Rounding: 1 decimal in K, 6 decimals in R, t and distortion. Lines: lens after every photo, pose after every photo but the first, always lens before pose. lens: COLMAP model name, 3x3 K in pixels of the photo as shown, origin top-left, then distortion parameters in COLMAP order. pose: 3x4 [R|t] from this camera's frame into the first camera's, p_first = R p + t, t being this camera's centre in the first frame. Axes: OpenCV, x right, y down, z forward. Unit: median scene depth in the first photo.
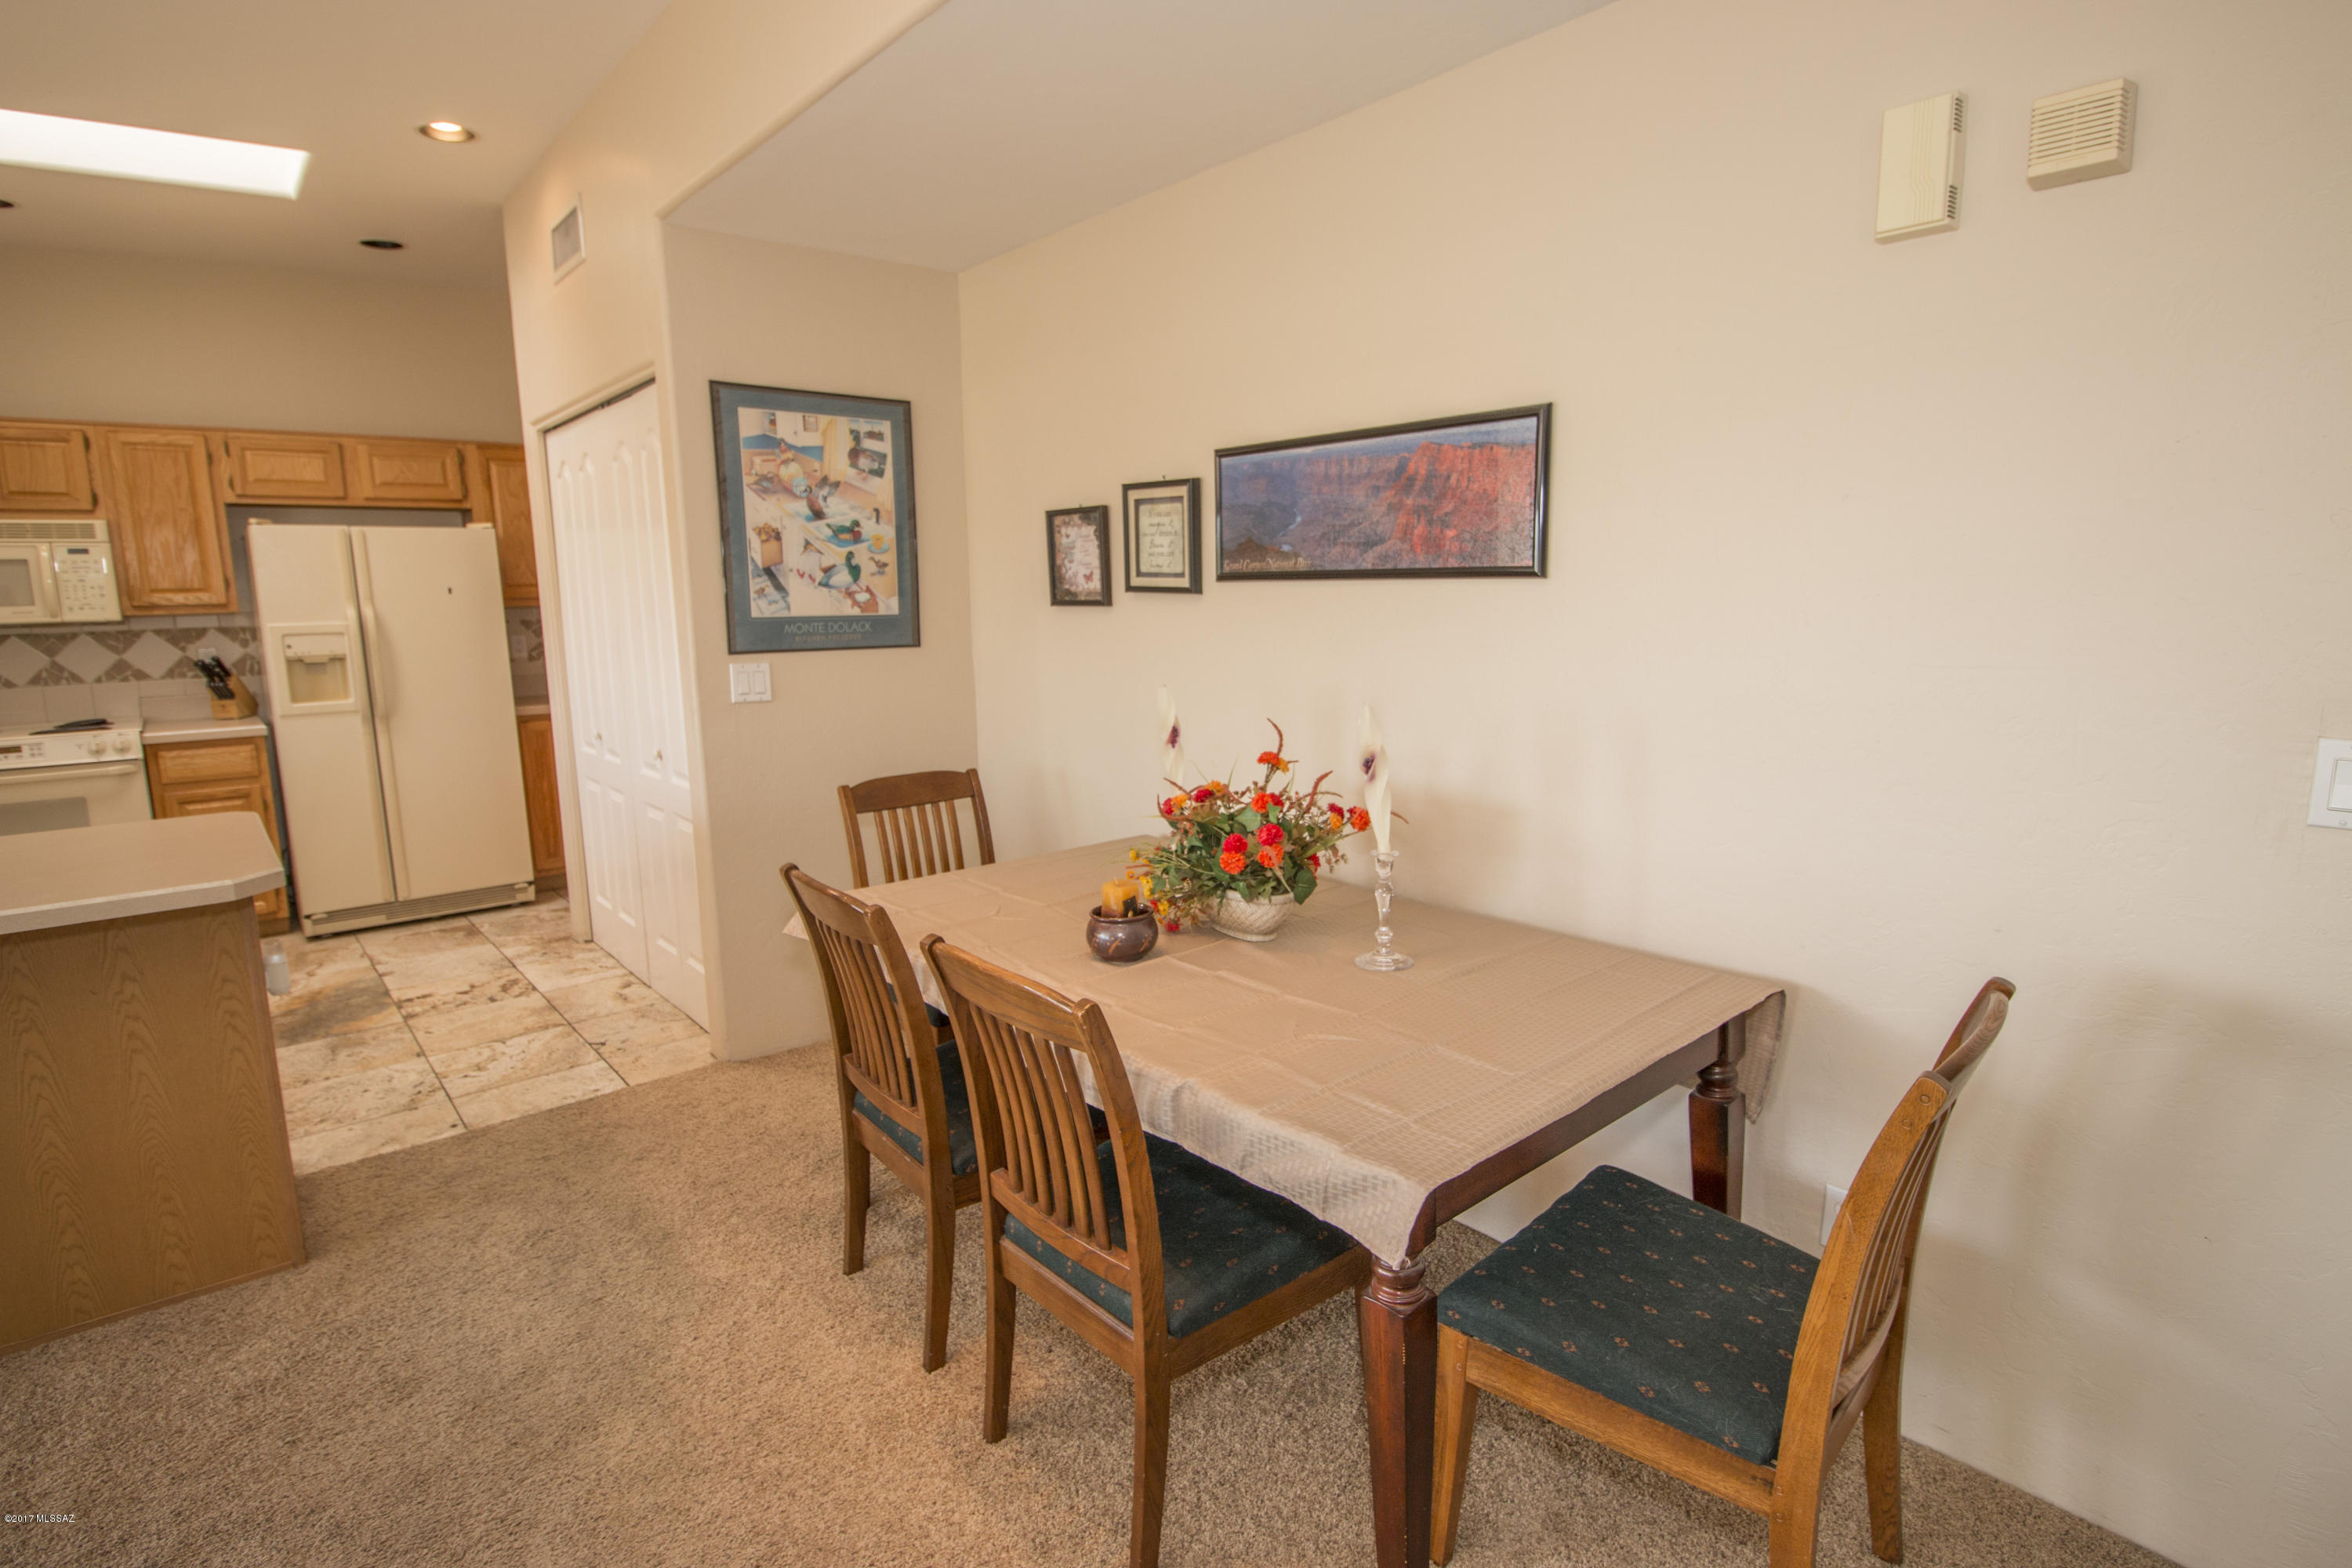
lens RADIAL K [[1163.6, 0, 1188.7], [0, 1163.6, 772.0], [0, 0, 1]] dist [0.002315, -0.013856]
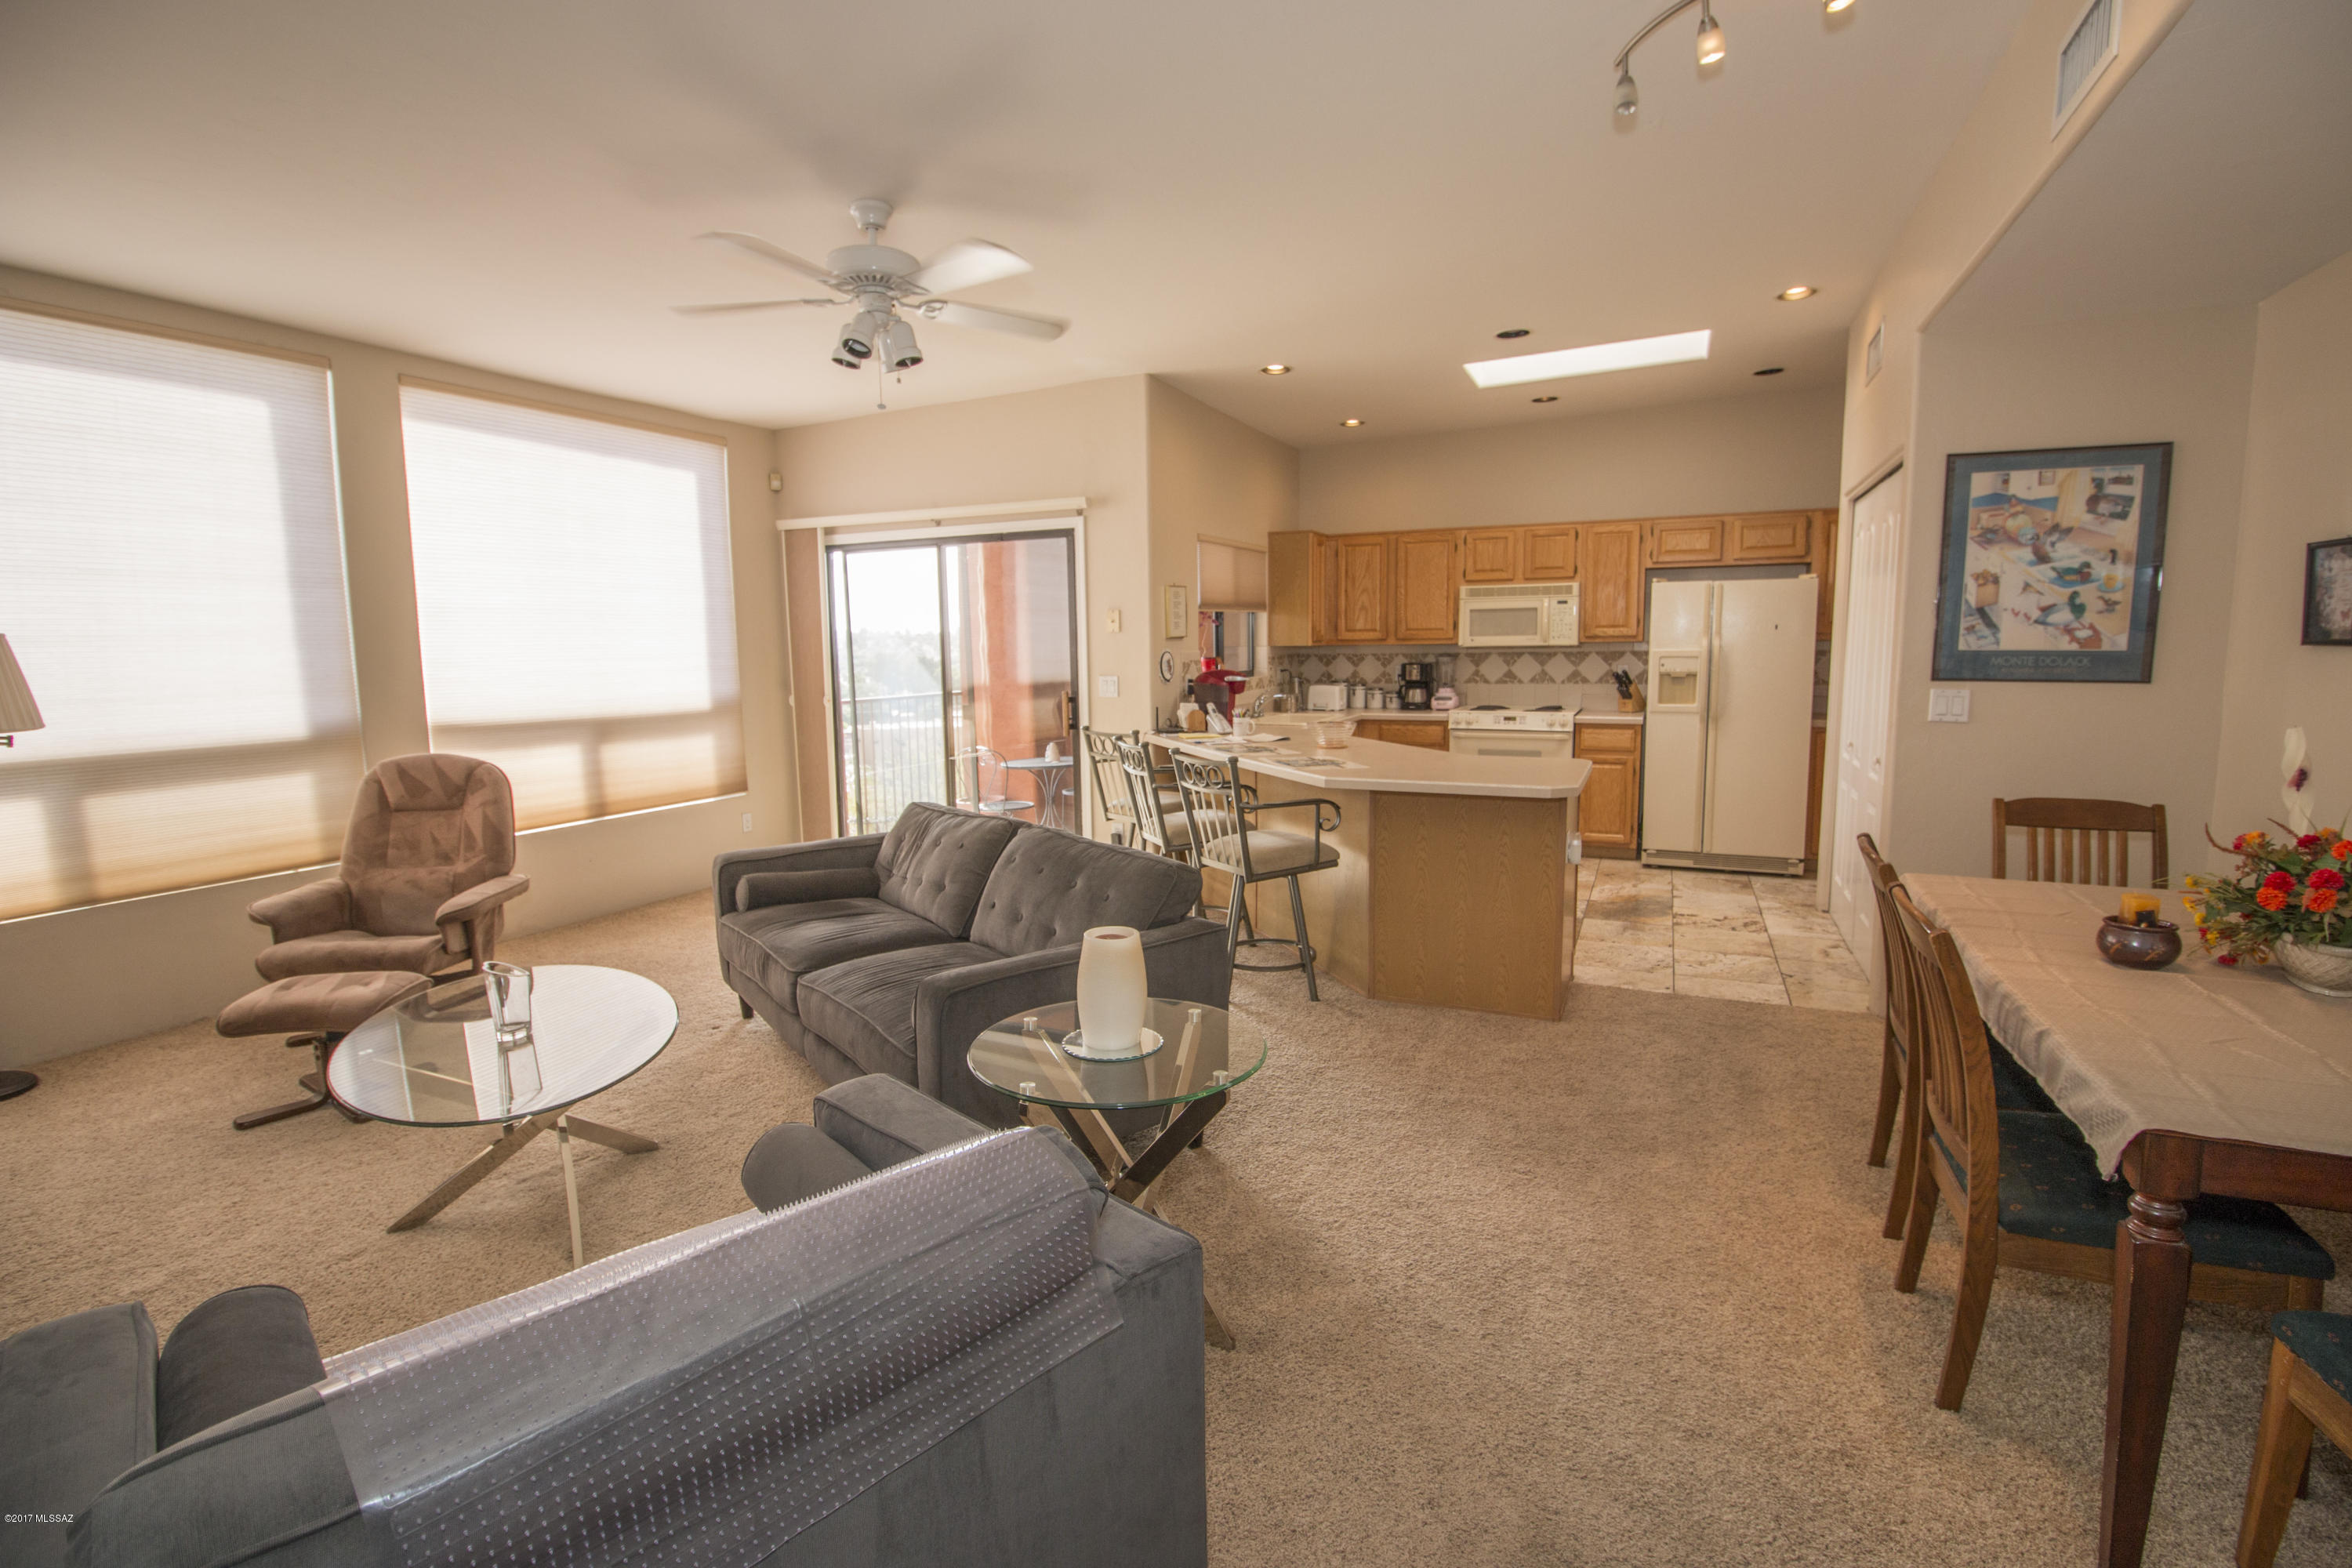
lens RADIAL K [[1078.9, 0, 1189.4], [0, 1078.9, 773.2], [0, 0, 1]] dist [-0.001125, -0.013586]
pose [[0.424078, 0.119659, -0.897686, 0.232930], [-0.136322, 0.988373, 0.067347, 0.018526], [0.895307, 0.093813, 0.435459, -0.127516]]
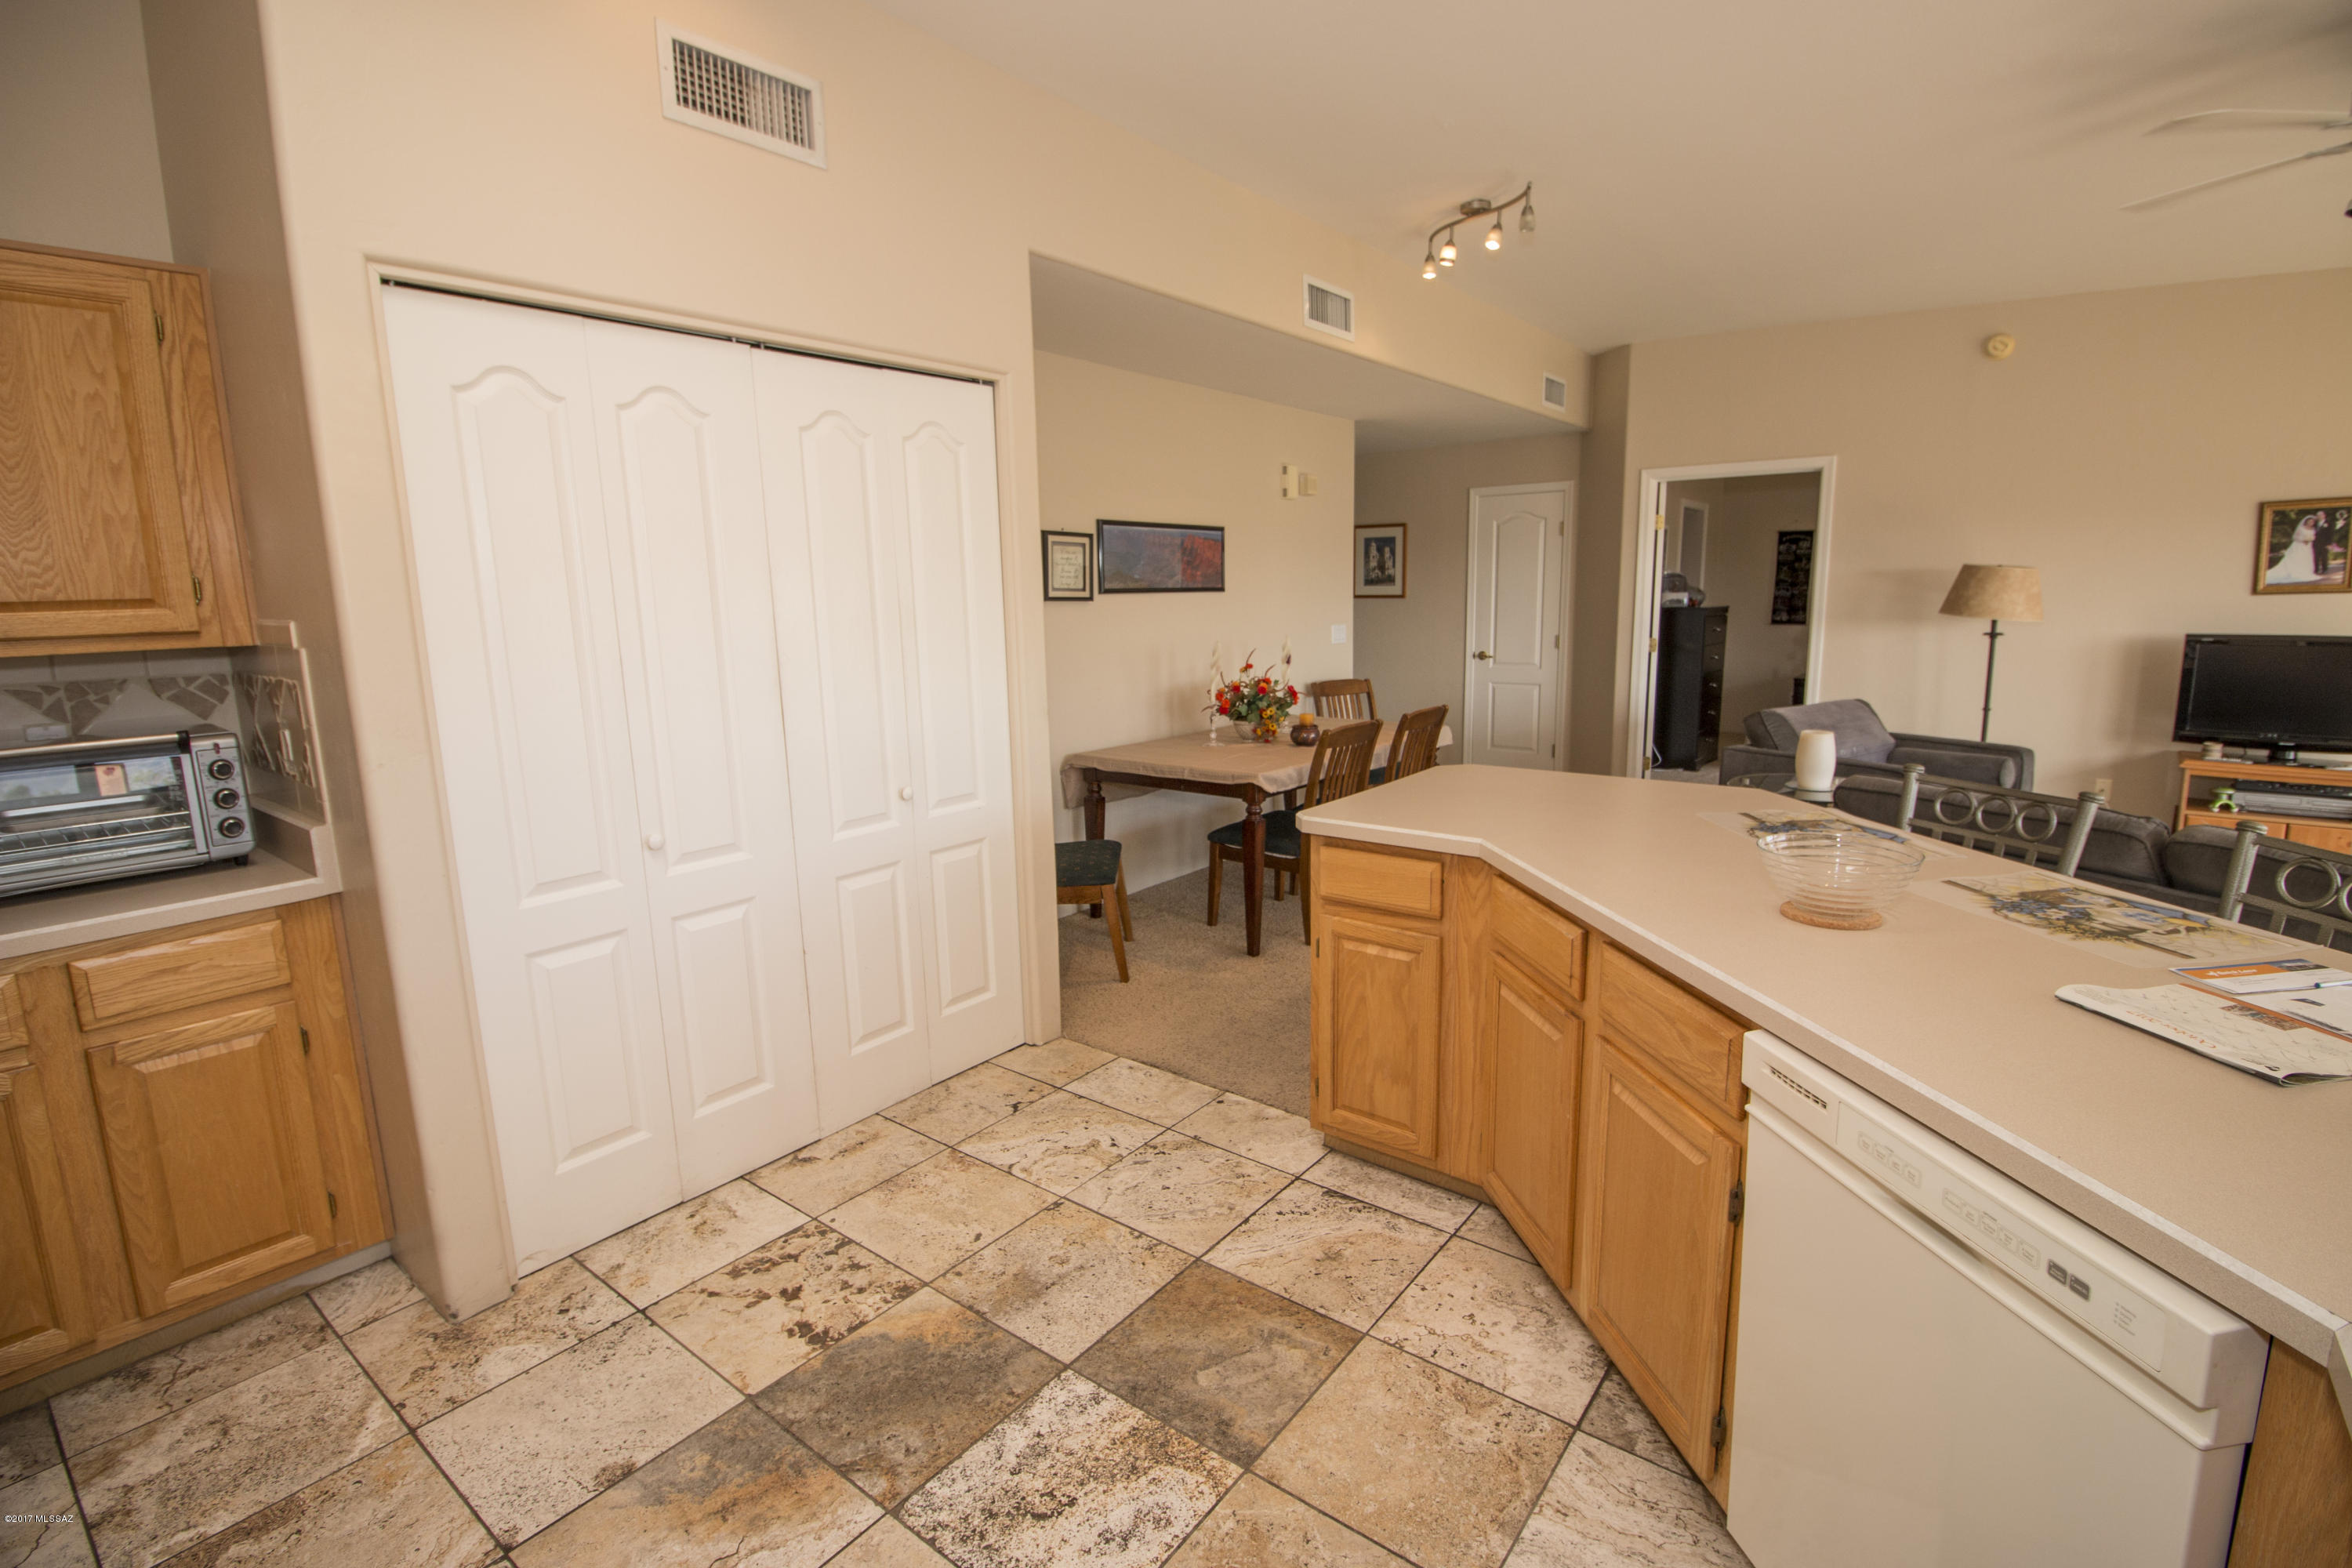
lens RADIAL K [[1078.9, 0, 1189.4], [0, 1078.9, 773.2], [0, 0, 1]] dist [-0.001125, -0.013586]
pose [[-0.196576, -0.149463, 0.969030, -1.153703], [0.175840, 0.966916, 0.184807, -0.127253], [-0.964592, 0.206723, -0.163791, 0.849448]]
